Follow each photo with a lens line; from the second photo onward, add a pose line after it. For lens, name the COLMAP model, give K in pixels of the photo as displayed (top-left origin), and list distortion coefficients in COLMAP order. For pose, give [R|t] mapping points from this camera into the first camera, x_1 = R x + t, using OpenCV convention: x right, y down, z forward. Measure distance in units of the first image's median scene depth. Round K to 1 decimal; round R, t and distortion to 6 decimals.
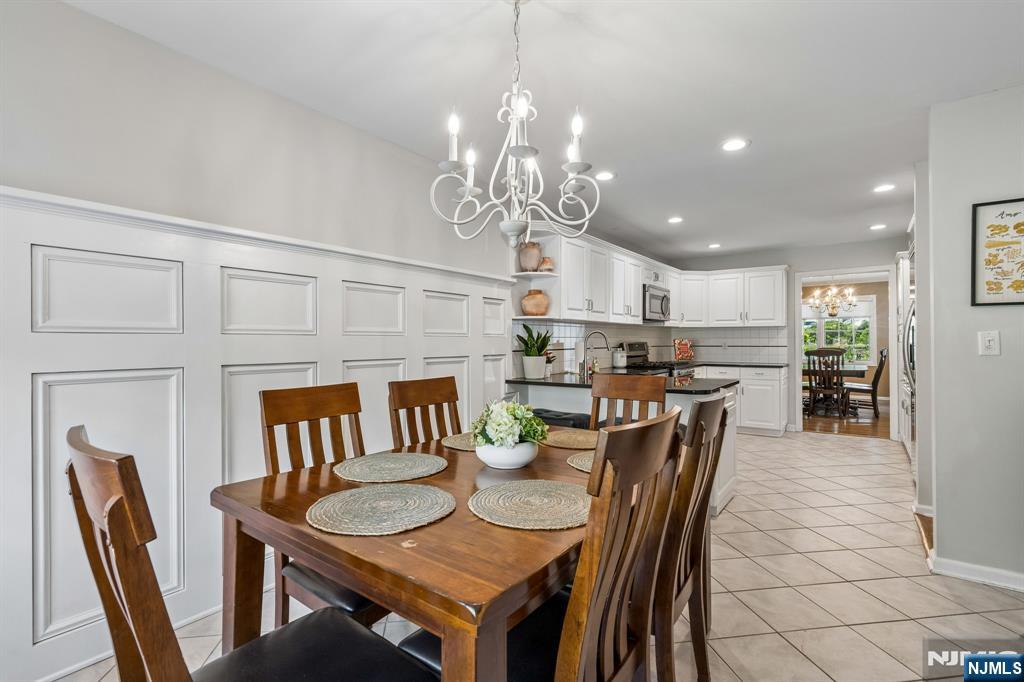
lens RADIAL K [[469.6, 0, 479.9], [0, 469.6, 344.0], [0, 0, 1]] dist [0.002223, 0.000255]
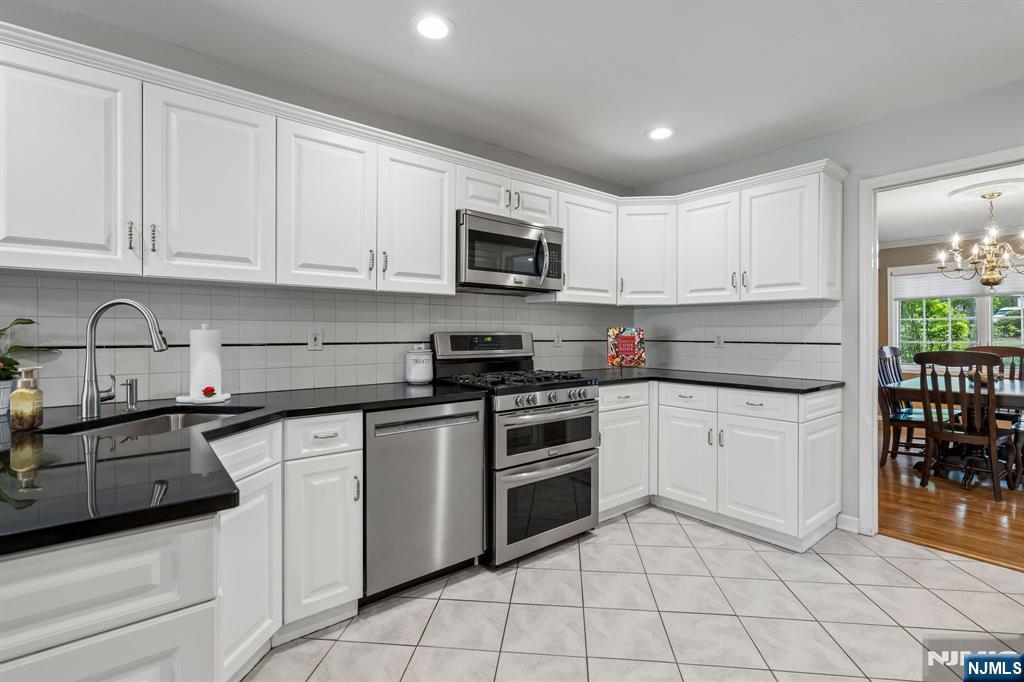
lens RADIAL K [[469.6, 0, 510.8], [0, 469.6, 337.6], [0, 0, 1]] dist [0.002223, 0.000255]
pose [[0.973662, 0.005586, -0.227929, 0.444758], [-0.006628, 0.999971, -0.003804, 0.002881], [0.227901, 0.005214, 0.973670, 0.479874]]
